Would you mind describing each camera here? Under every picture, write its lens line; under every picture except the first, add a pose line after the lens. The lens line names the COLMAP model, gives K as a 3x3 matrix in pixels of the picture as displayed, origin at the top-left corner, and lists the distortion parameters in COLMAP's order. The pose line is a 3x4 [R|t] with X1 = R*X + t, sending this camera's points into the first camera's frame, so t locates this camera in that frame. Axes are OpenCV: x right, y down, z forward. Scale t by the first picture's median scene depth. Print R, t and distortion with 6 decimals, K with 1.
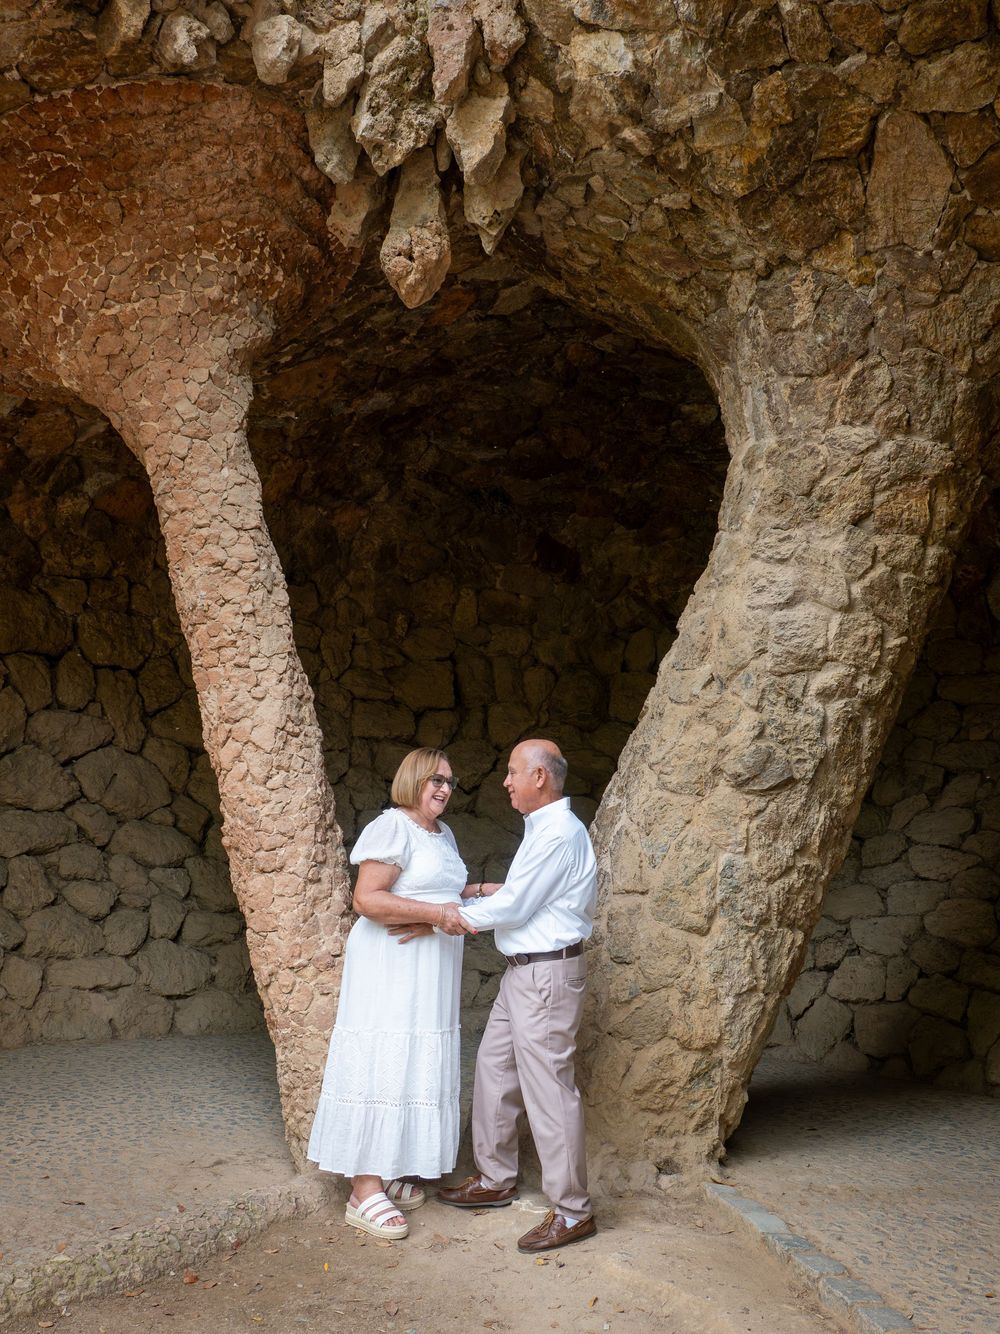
lens RADIAL K [[1325.7, 0, 500.4], [0, 1325.7, 668.6], [0, 0, 1]] dist [-0.010674, 0.000000]
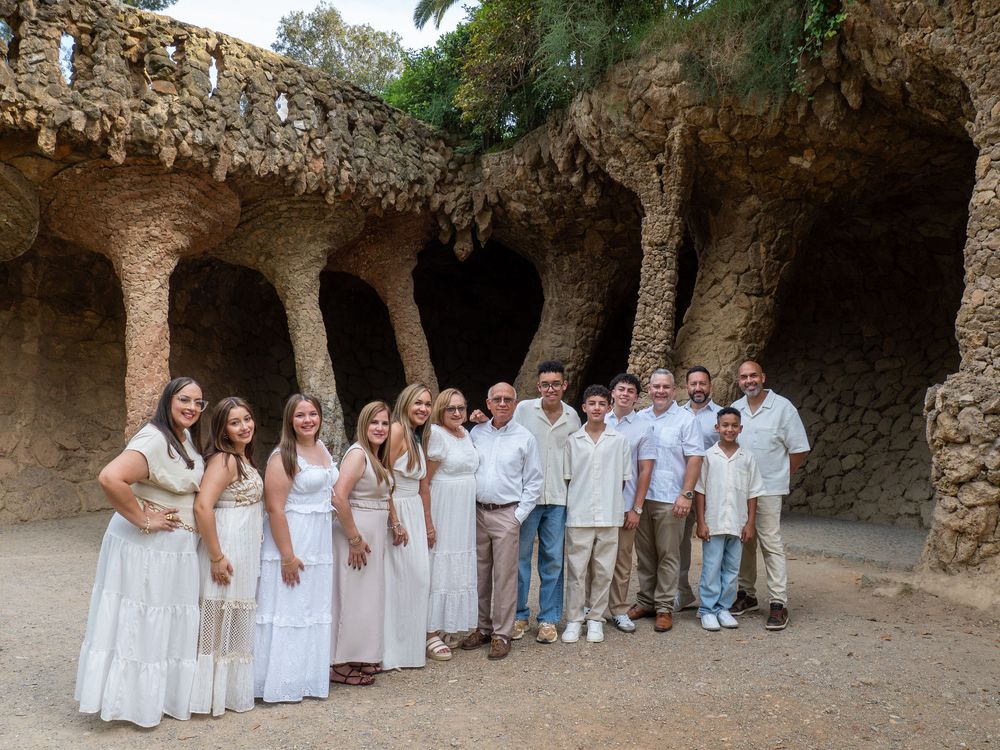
lens RADIAL K [[704.2, 0, 499.8], [0, 704.2, 375.7], [0, 0, 1]] dist [0.028071, -0.006803]
pose [[0.989429, 0.012046, 0.144520, -0.247134], [-0.023923, 0.996449, 0.080729, -0.123684], [-0.143035, -0.083333, 0.986203, -0.984778]]
